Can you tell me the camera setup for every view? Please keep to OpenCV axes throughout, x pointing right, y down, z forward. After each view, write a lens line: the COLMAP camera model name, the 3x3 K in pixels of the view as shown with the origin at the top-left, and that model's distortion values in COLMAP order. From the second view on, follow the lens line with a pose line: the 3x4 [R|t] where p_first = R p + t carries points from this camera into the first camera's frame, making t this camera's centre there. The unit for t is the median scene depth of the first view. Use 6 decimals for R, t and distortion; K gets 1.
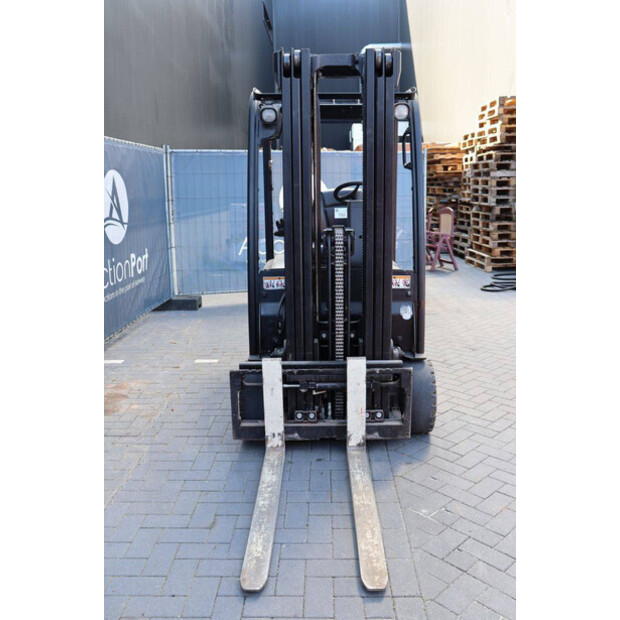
lens RADIAL K [[566.0, 0, 307.4], [0, 566.0, 308.4], [0, 0, 1]] dist [-0.098756, 0.042975]
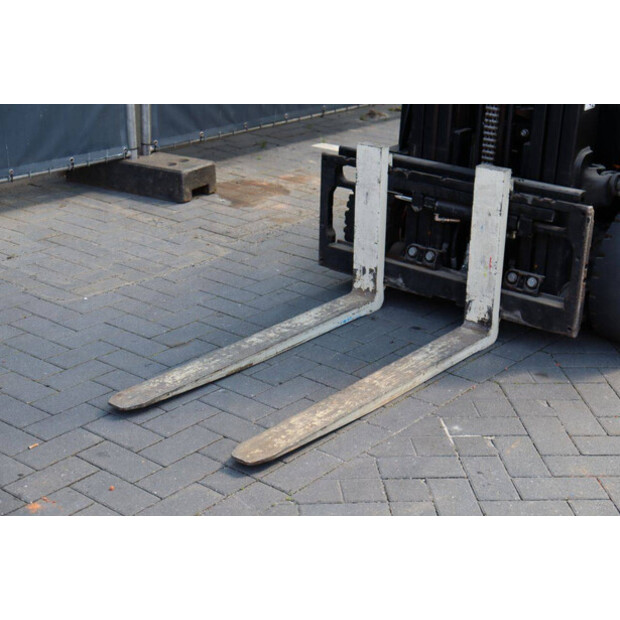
lens RADIAL K [[1140.0, 0, 315.0], [0, 1140.0, 304.6], [0, 0, 1]] dist [0.191436, 0.000000]
pose [[0.785910, 0.252748, -0.564326, 0.616347], [-0.164584, 0.965228, 0.203093, 0.015445], [0.596034, -0.066734, 0.800181, -0.037475]]
